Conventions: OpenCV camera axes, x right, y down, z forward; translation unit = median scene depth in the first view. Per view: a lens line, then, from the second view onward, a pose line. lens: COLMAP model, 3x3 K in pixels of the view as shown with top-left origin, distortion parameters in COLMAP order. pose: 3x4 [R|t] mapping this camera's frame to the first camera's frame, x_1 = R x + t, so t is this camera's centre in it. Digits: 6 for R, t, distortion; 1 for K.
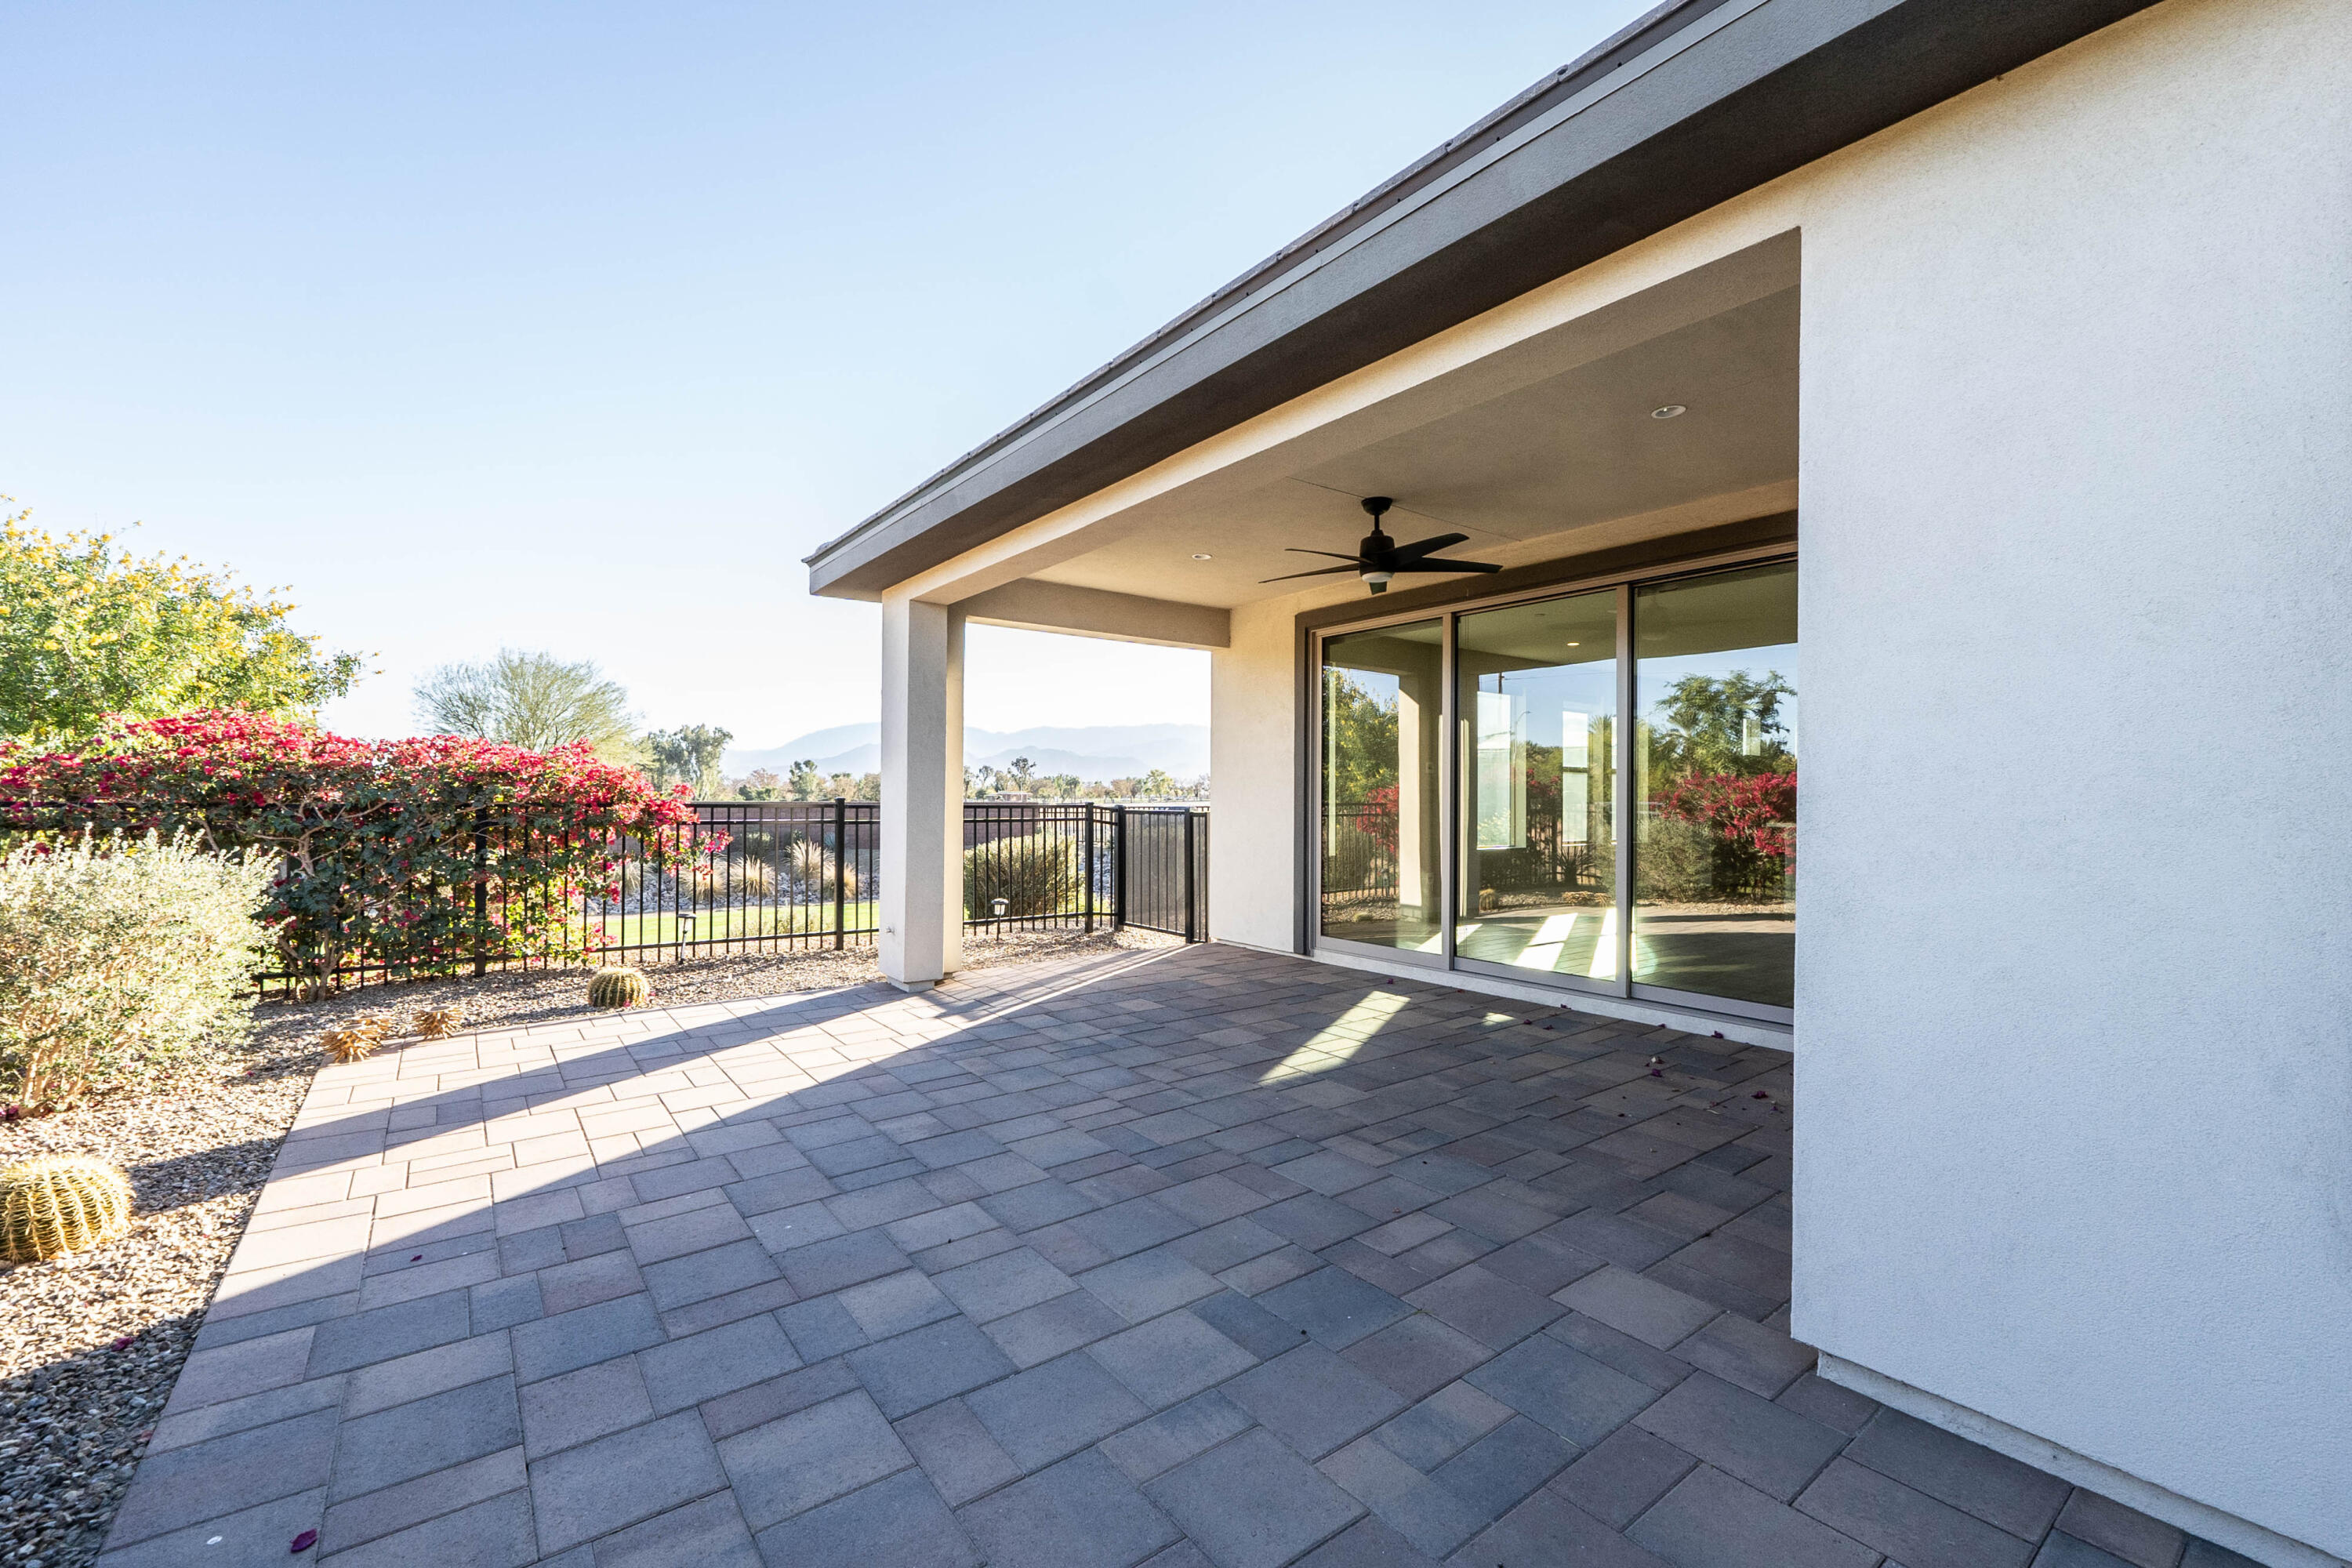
lens RADIAL K [[995.2, 0, 1186.4], [0, 995.2, 781.9], [0, 0, 1]] dist [-0.007142, 0.000858]
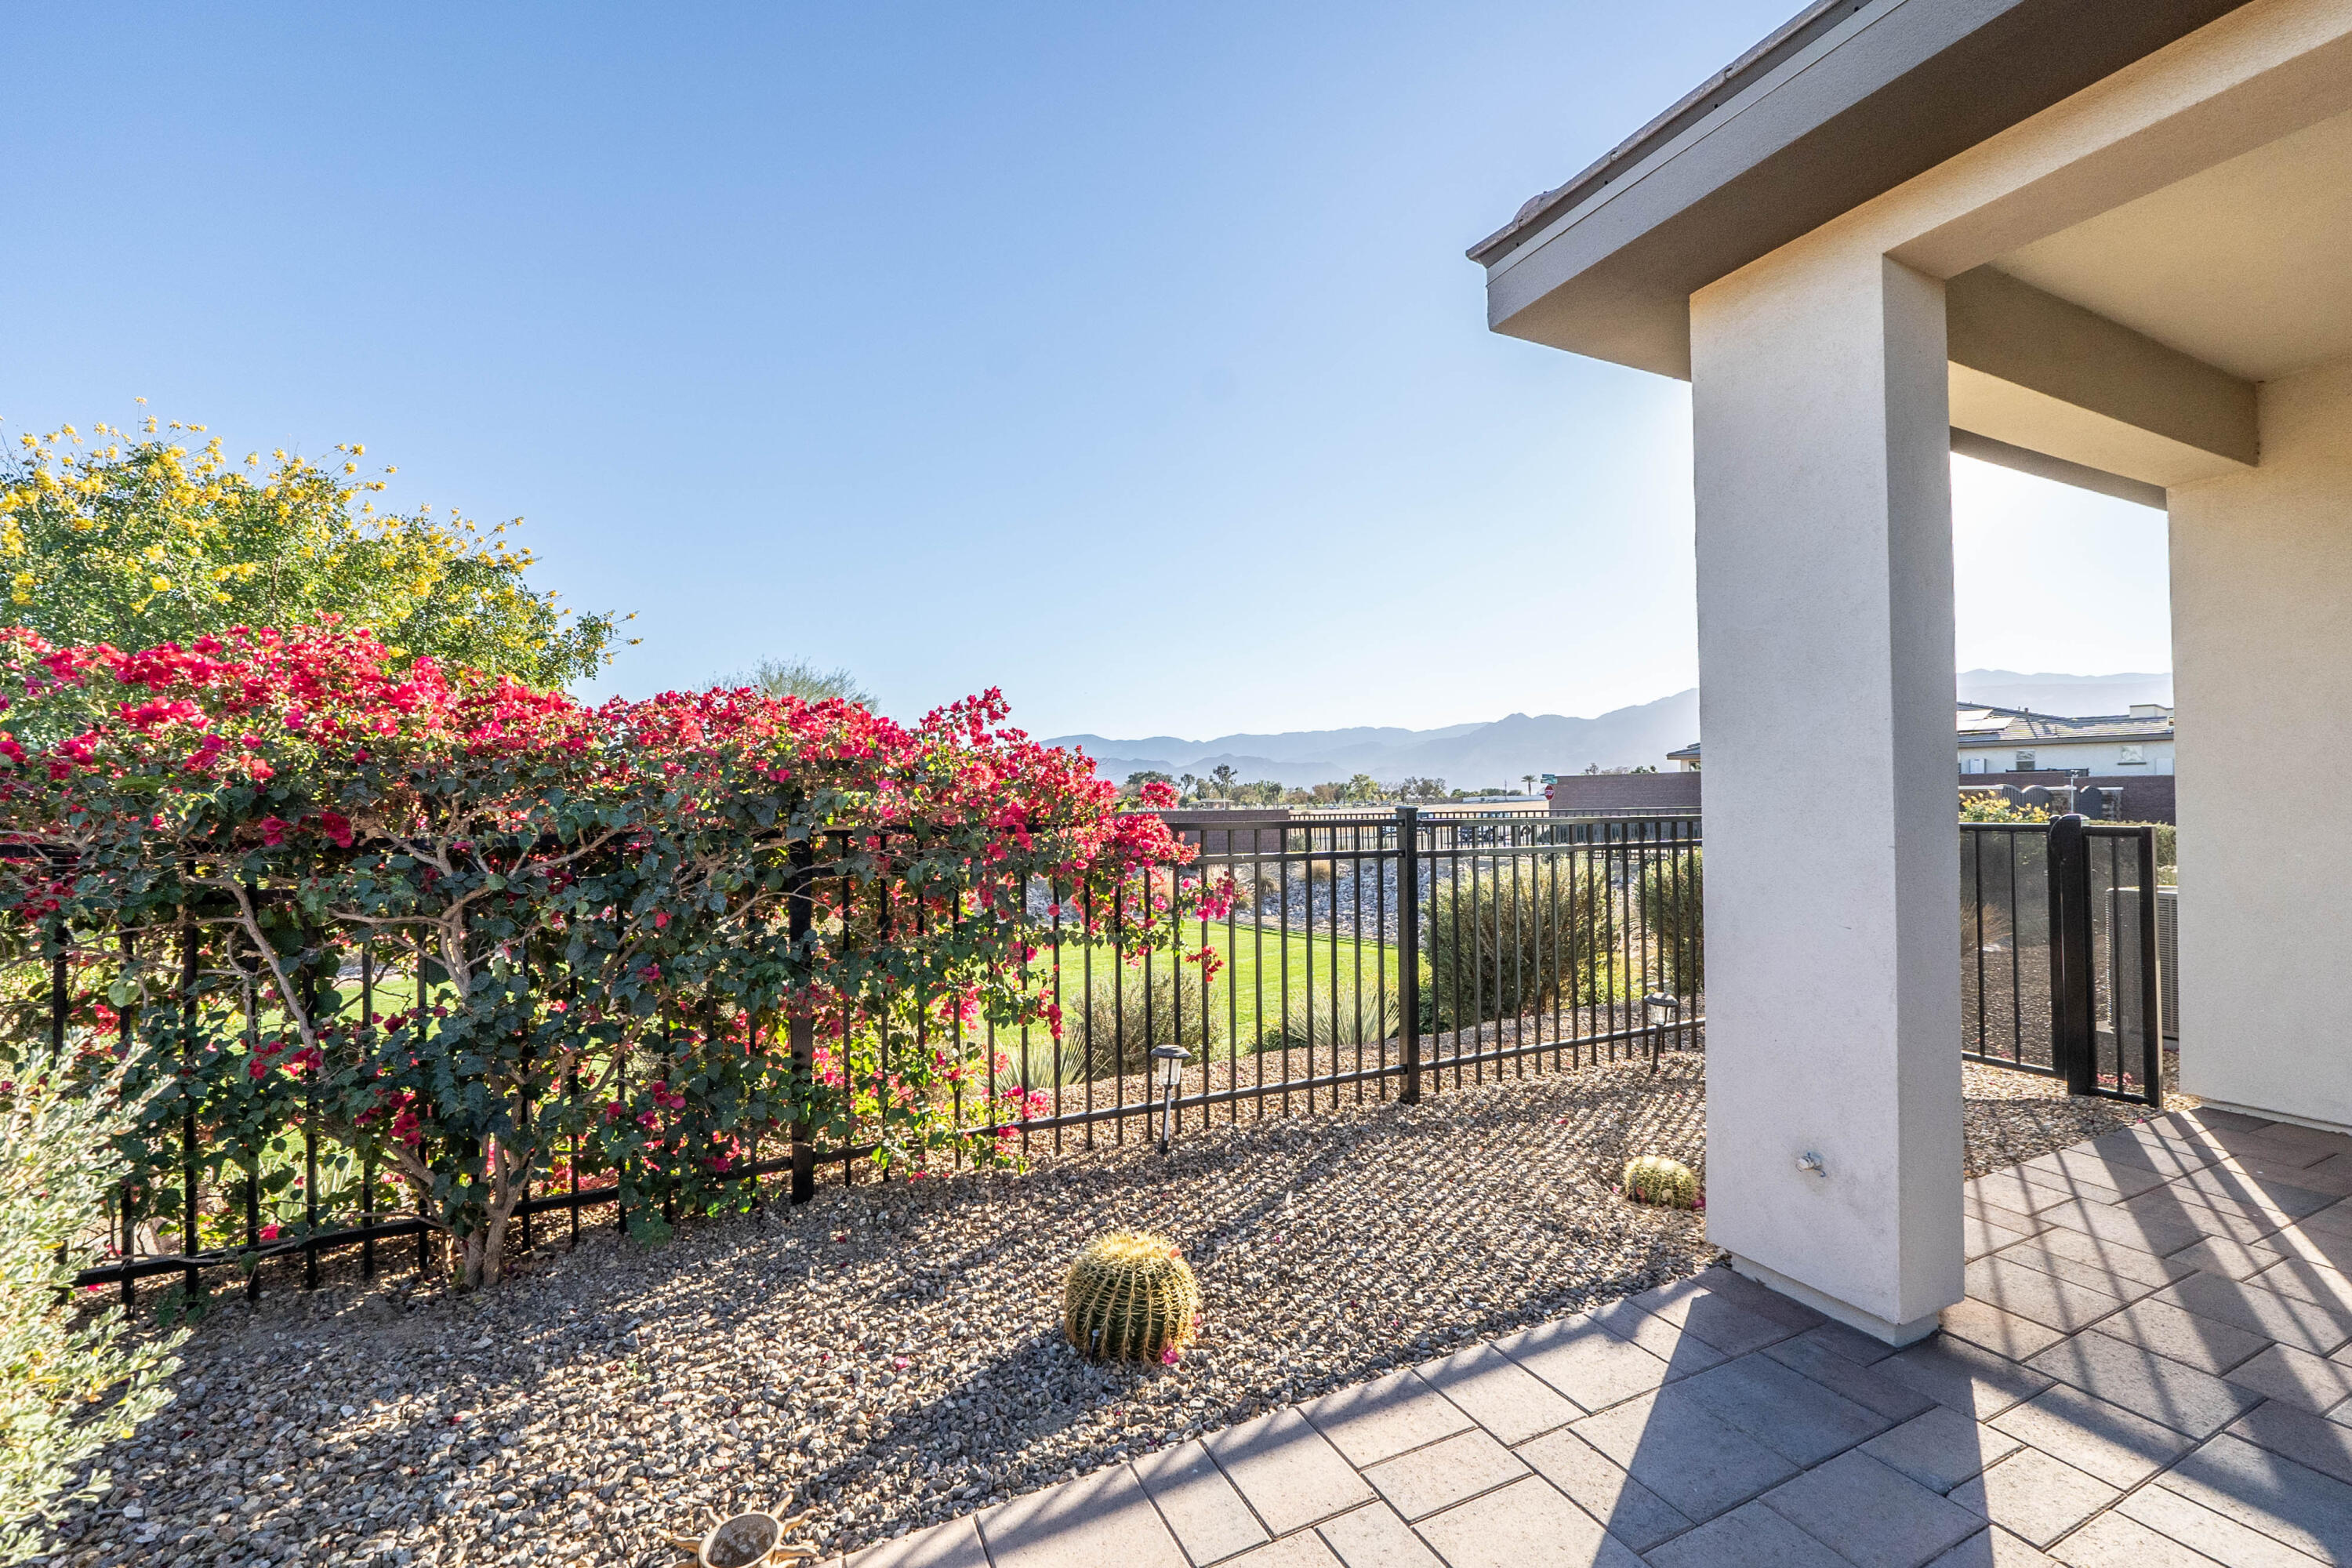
lens RADIAL K [[995.2, 0, 1199.7], [0, 995.2, 776.0], [0, 0, 1]] dist [-0.007142, 0.000858]
pose [[0.982316, -0.022925, -0.185819, -0.427561], [0.020713, 0.999690, -0.013834, 0.006657], [0.186079, 0.009740, 0.982487, 0.560532]]
